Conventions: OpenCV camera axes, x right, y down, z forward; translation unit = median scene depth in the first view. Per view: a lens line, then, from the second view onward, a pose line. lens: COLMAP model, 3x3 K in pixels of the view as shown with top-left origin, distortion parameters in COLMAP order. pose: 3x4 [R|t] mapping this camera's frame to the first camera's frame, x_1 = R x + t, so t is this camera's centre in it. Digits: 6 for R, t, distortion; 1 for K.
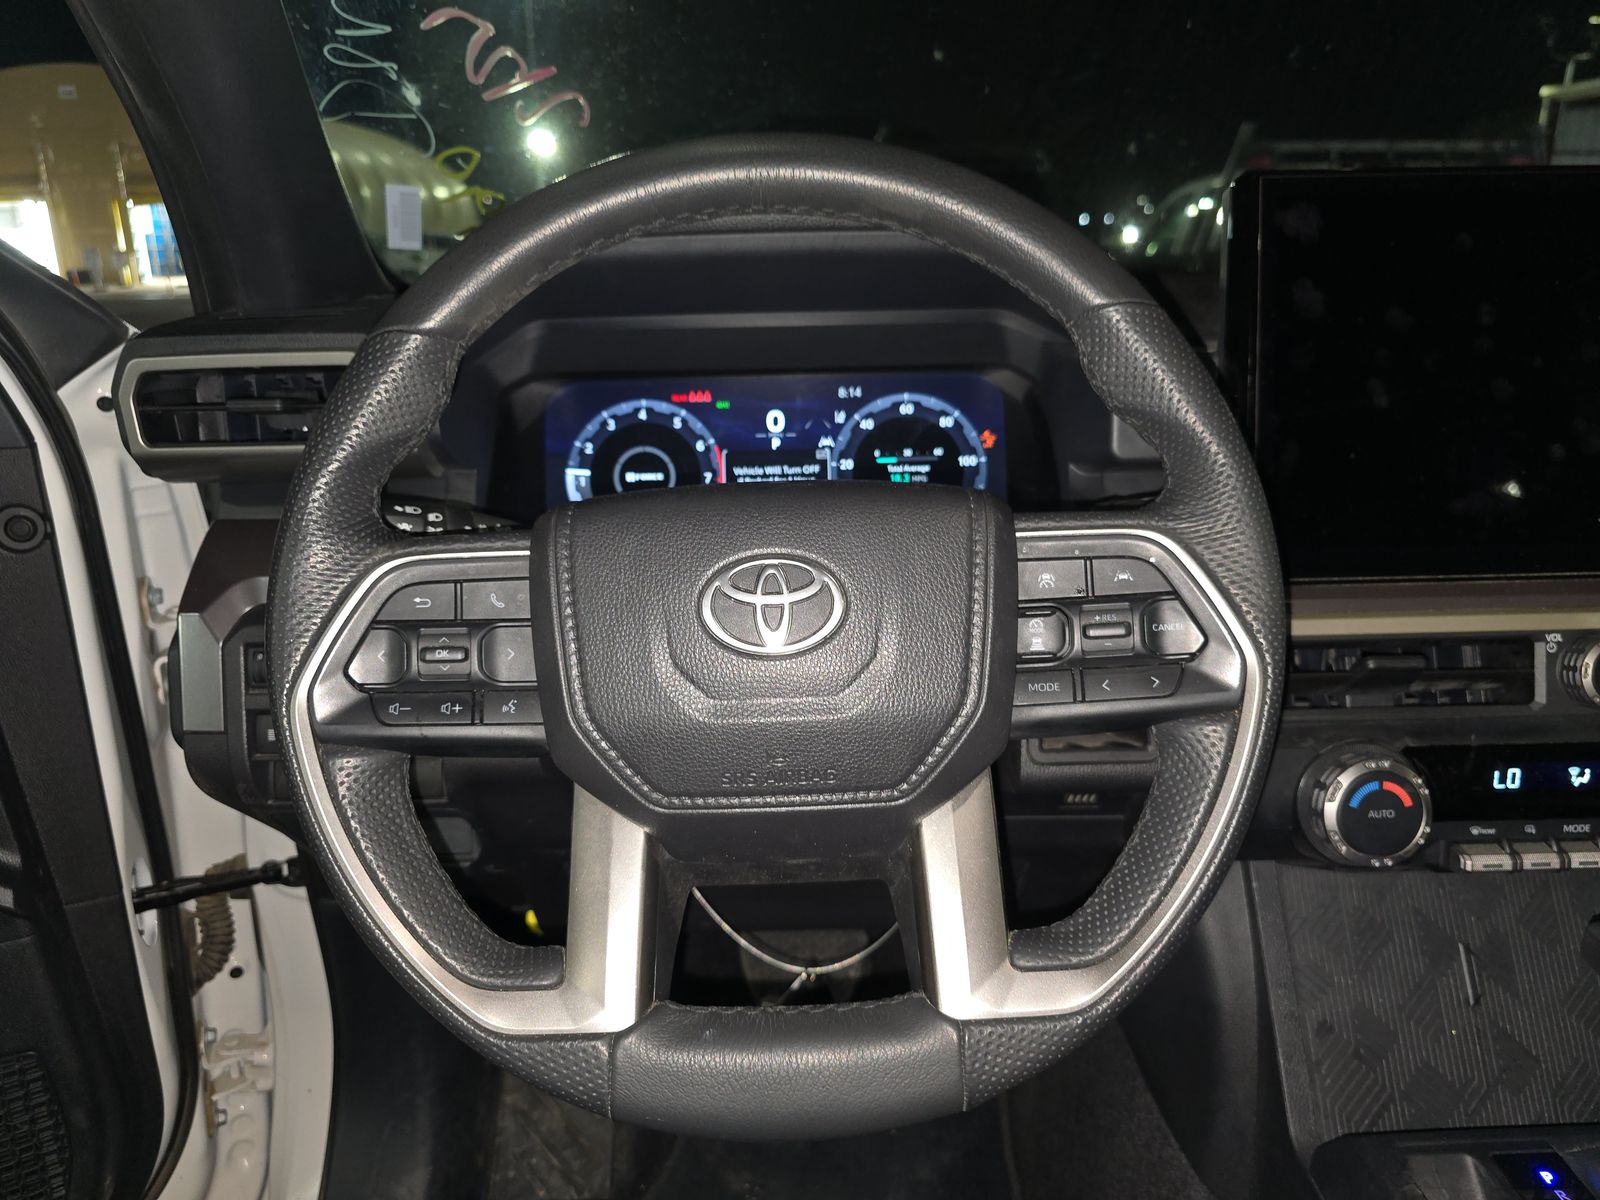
lens RADIAL K [[1070.9, 0, 801.6], [0, 1070.9, 594.9], [0, 0, 1]] dist [0.003970, -0.007075]
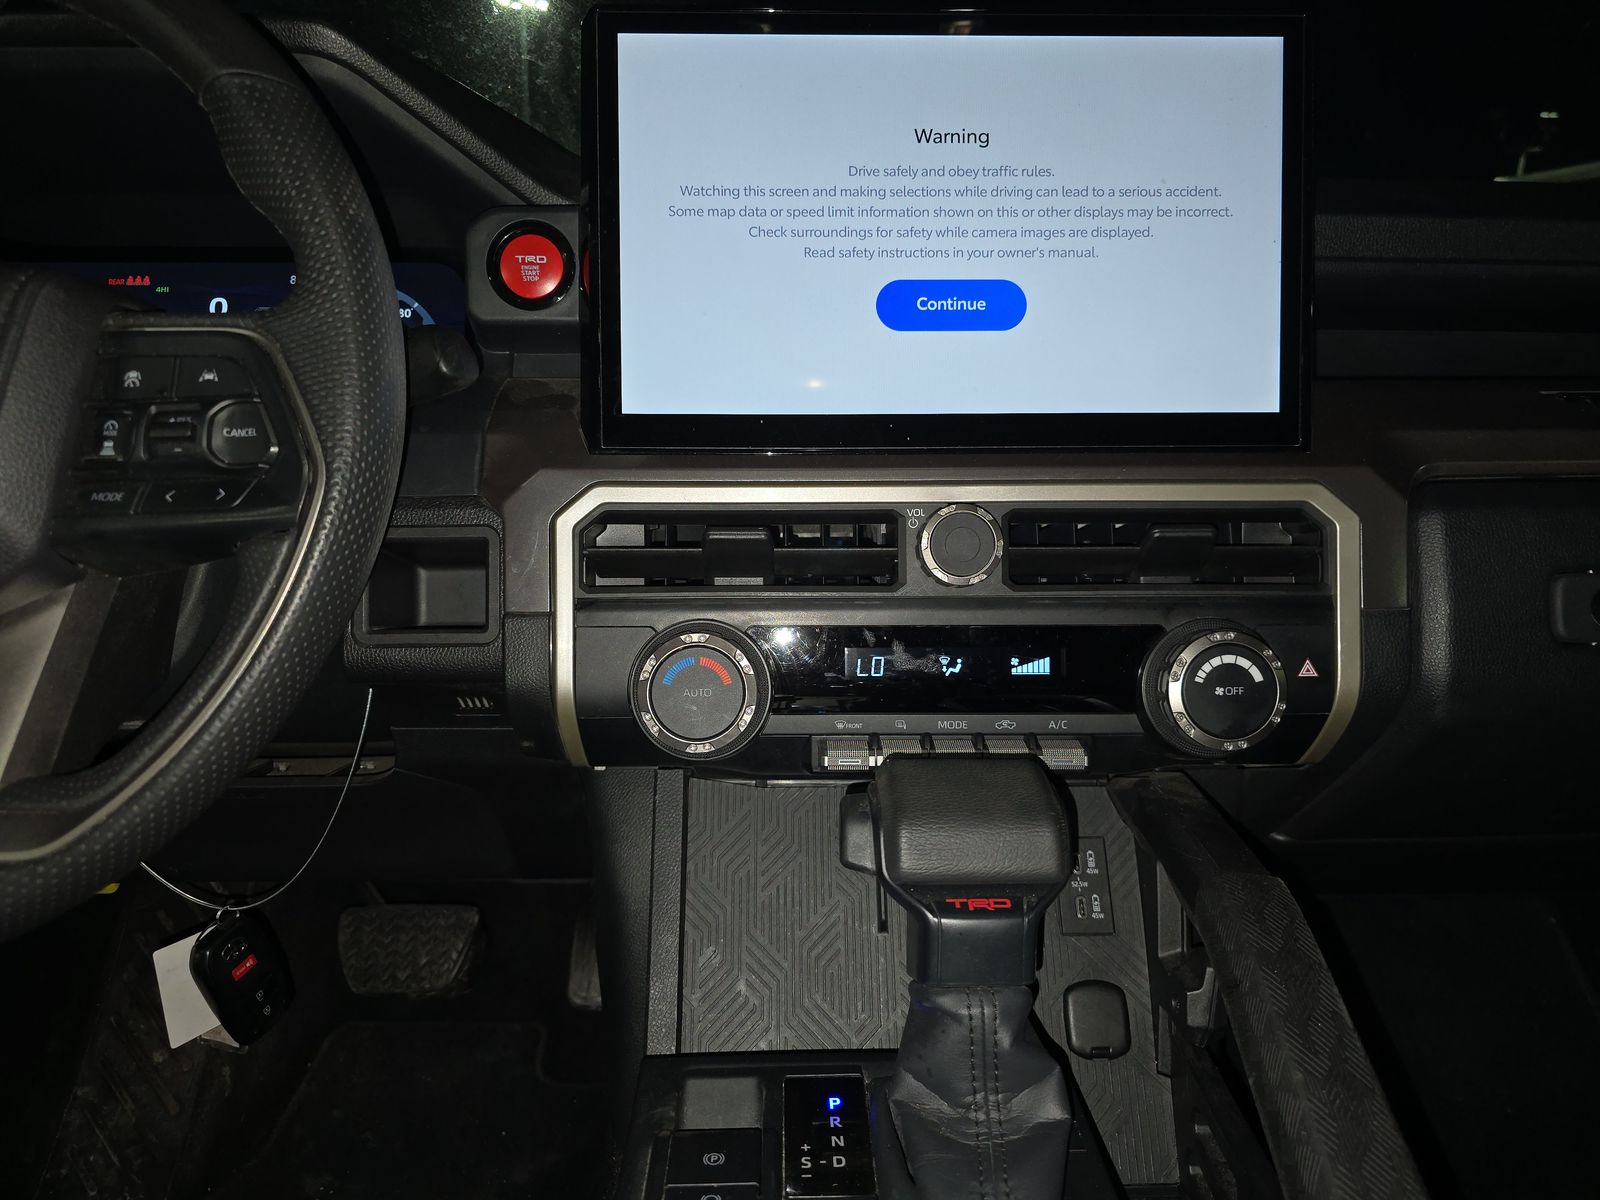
lens RADIAL K [[1070.9, 0, 794.3], [0, 1070.9, 605.0], [0, 0, 1]] dist [0.003970, -0.007075]
pose [[0.999769, 0.018114, 0.011578, 0.517294], [-0.017458, 0.998360, -0.054513, 0.150990], [-0.012546, 0.054299, 0.998446, 0.086872]]
